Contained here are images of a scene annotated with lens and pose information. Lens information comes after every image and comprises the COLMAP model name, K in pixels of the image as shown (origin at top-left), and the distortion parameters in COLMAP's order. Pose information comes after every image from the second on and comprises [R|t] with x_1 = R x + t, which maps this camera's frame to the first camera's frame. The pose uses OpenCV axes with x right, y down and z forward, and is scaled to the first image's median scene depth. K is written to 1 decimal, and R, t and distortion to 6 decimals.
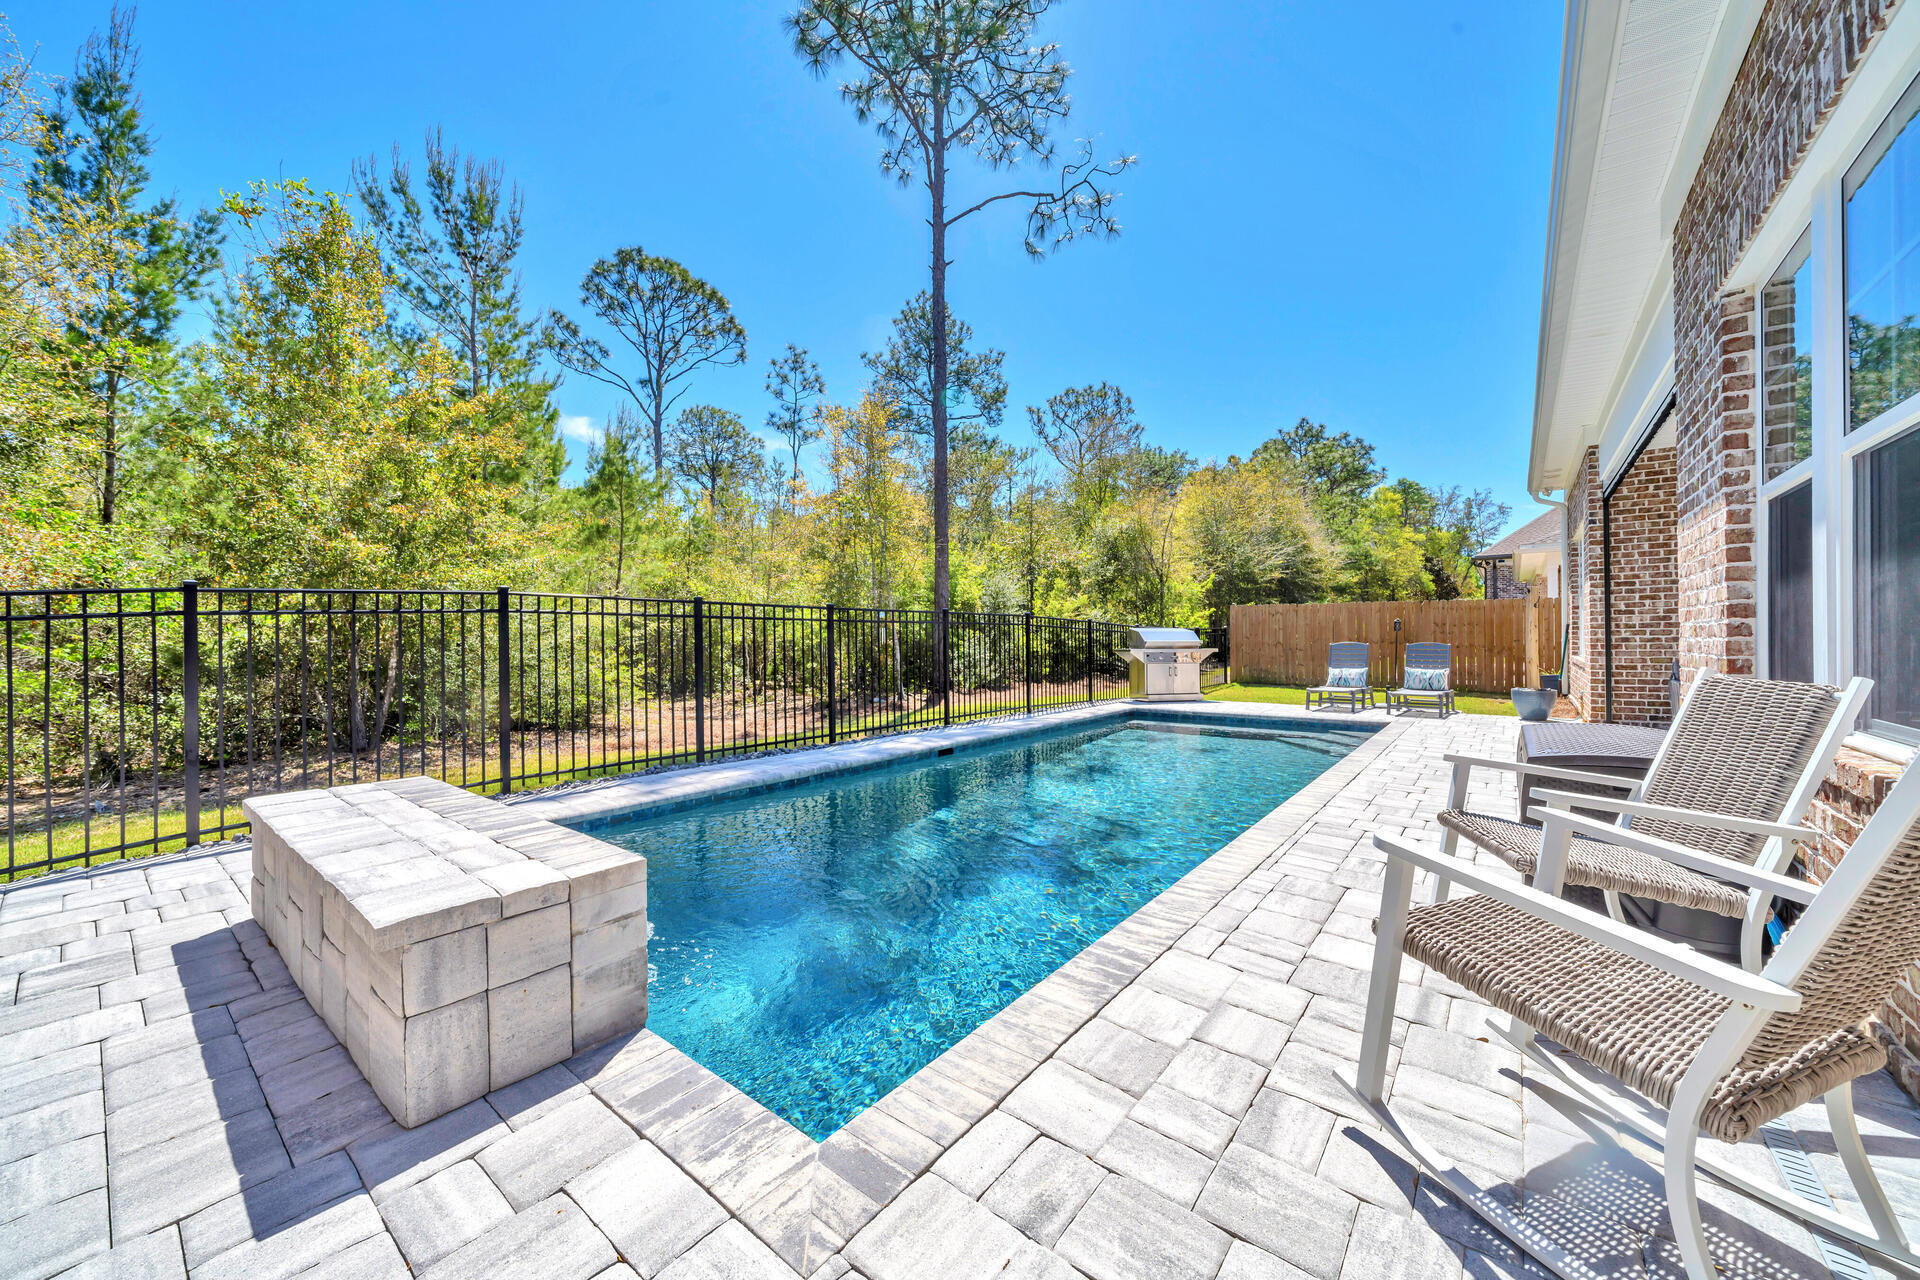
lens RADIAL K [[711.4, 0, 926.3], [0, 711.4, 645.0], [0, 0, 1]] dist [-0.000143, -0.000035]
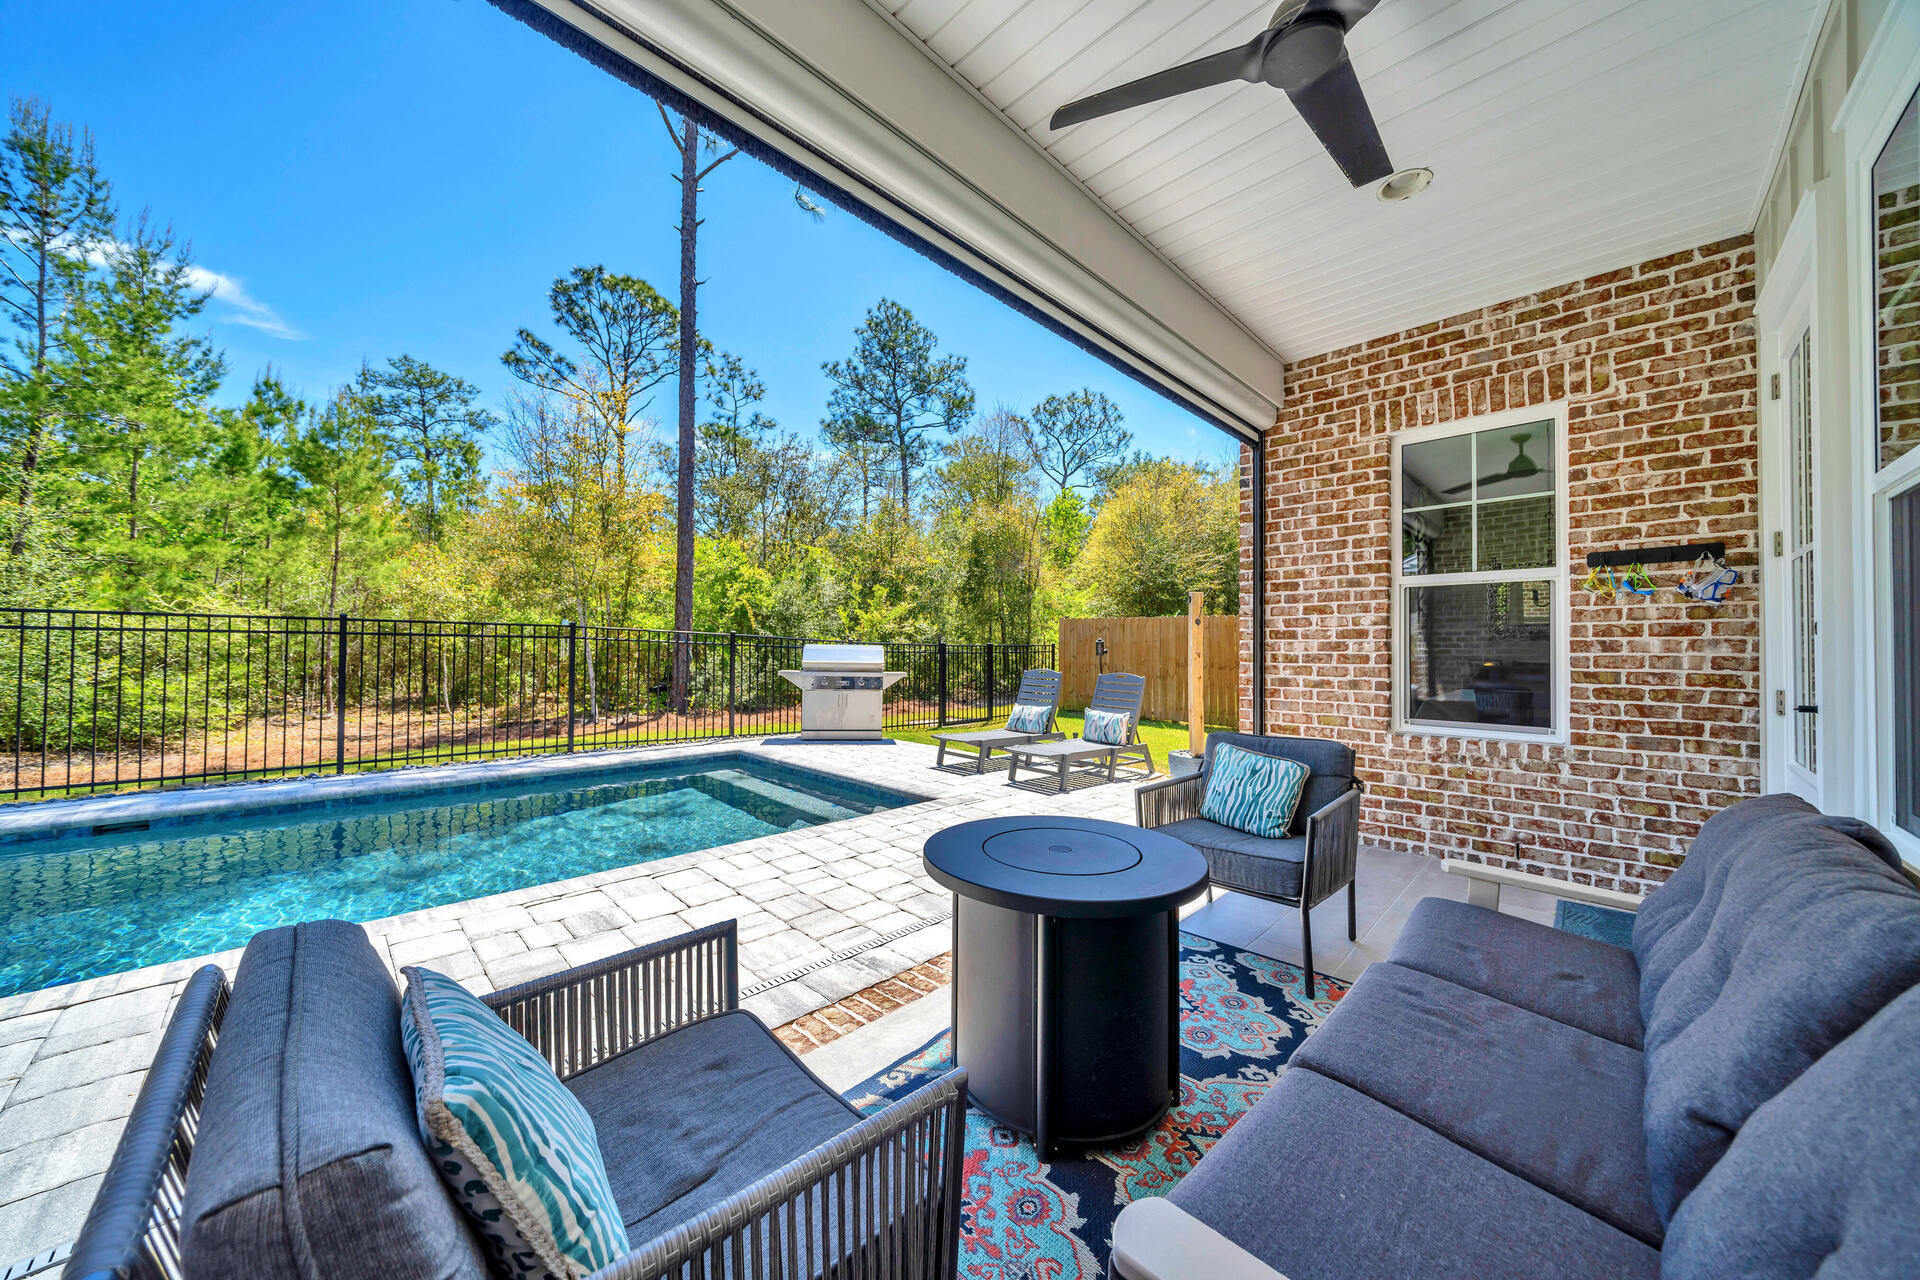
lens RADIAL K [[656.5, 0, 942.4], [0, 656.5, 641.8], [0, 0, 1]] dist [-0.001269, -0.000068]
pose [[0.994871, 0.012914, -0.100322, 0.751465], [-0.014316, 0.999809, -0.013269, -0.029092], [0.100131, 0.014637, 0.994867, 0.431791]]
